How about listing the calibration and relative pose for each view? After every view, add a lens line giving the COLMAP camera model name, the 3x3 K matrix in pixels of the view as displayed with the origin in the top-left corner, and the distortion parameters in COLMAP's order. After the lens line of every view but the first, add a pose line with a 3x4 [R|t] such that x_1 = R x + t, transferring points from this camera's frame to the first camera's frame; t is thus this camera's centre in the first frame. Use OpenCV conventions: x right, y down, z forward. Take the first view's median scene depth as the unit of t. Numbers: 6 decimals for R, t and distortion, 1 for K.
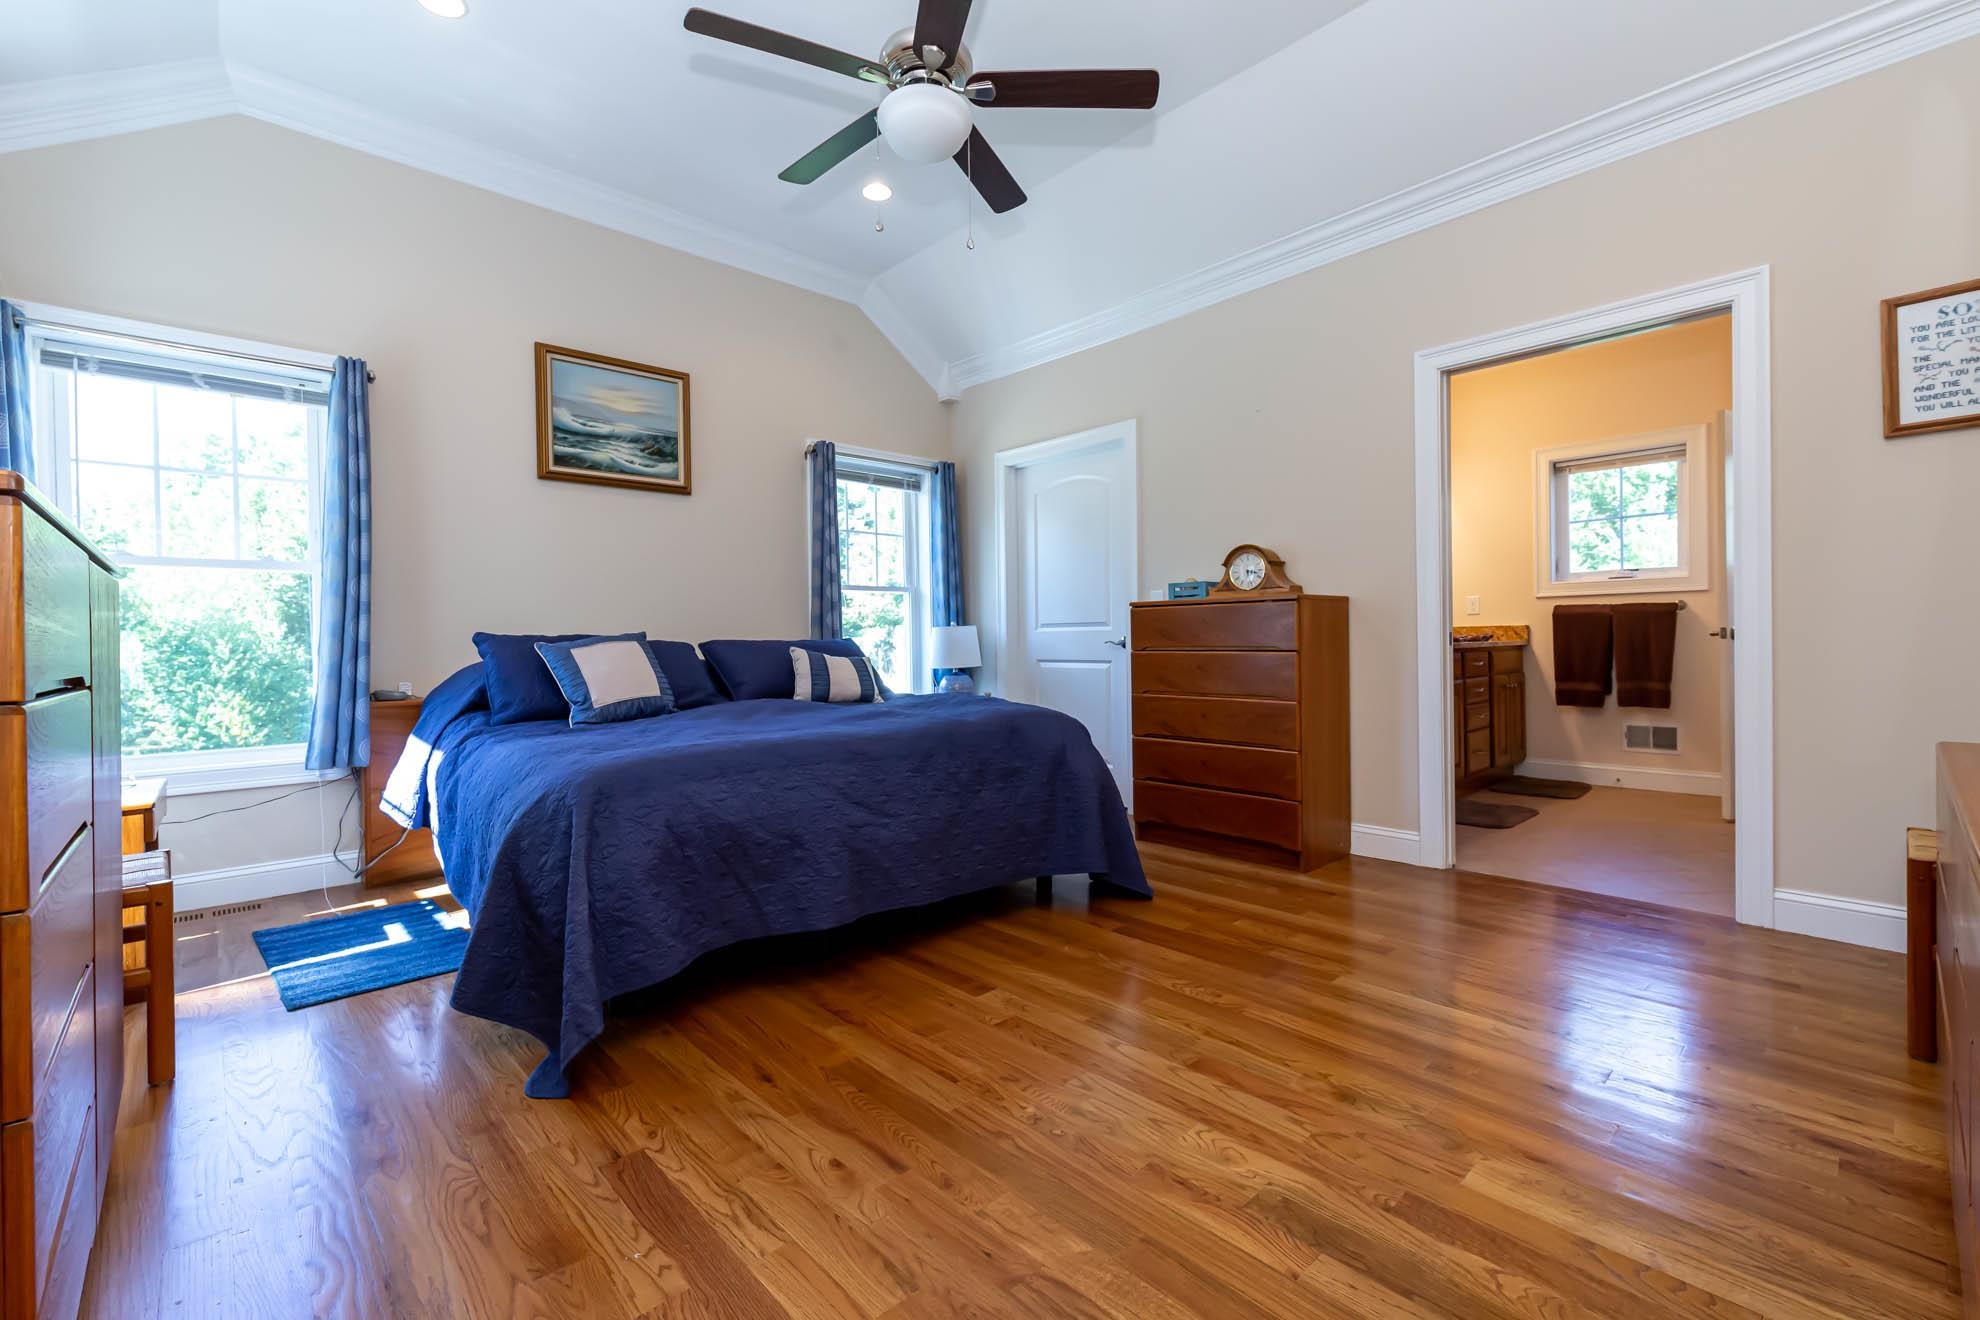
lens RADIAL K [[854.3, 0, 975.0], [0, 854.3, 643.5], [0, 0, 1]] dist [0.000121, -0.000691]
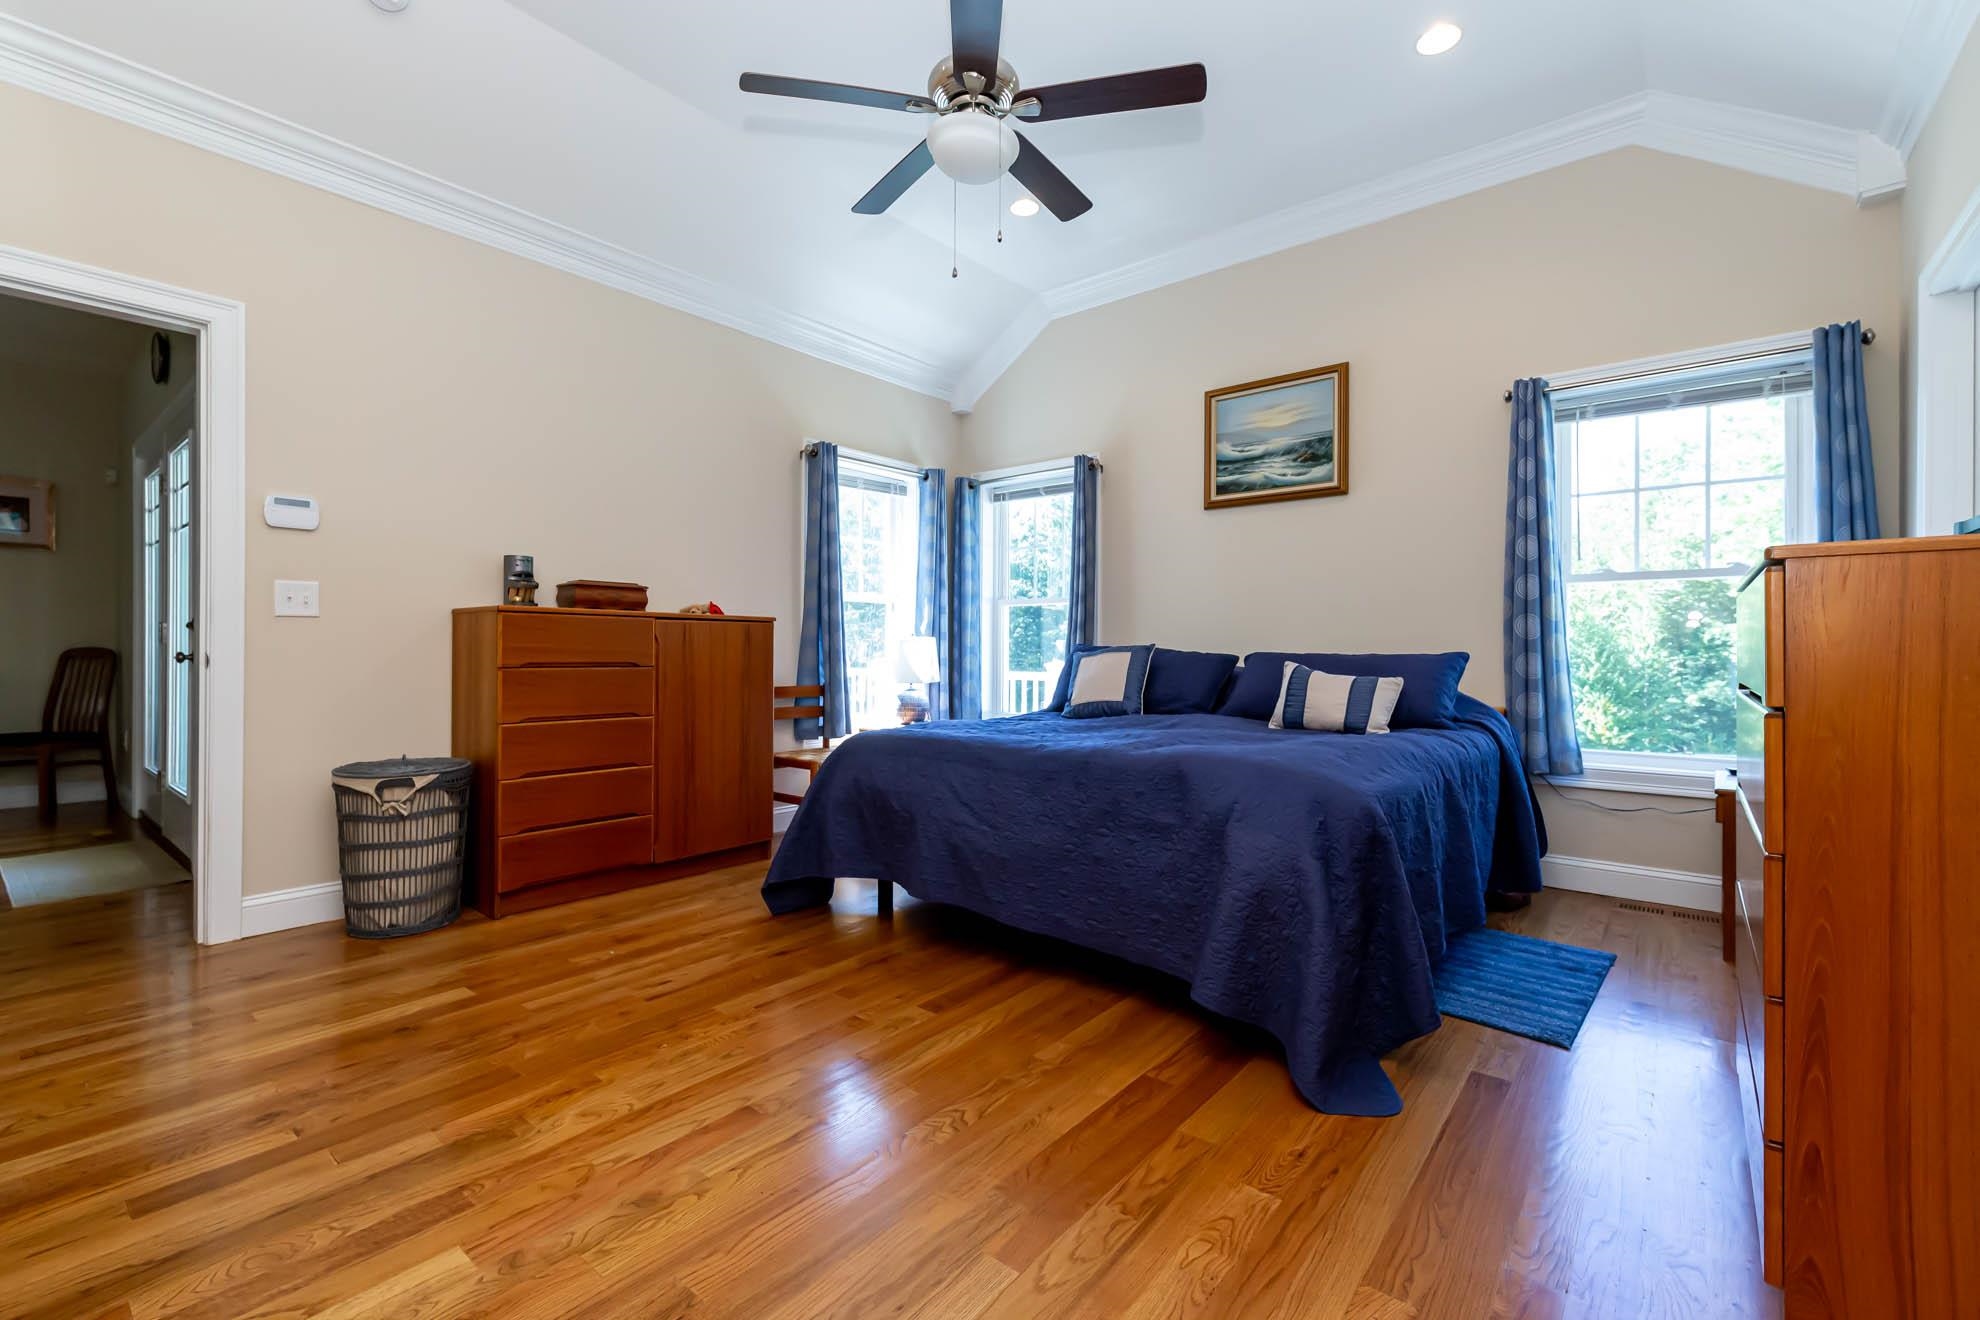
lens RADIAL K [[854.3, 0, 976.7], [0, 854.3, 648.8], [0, 0, 1]] dist [0.000121, -0.000691]
pose [[0.124819, 0.011500, -0.992113, 0.862518], [-0.010726, 0.999890, 0.010240, -0.019758], [0.992122, 0.009363, 0.124929, 0.797419]]
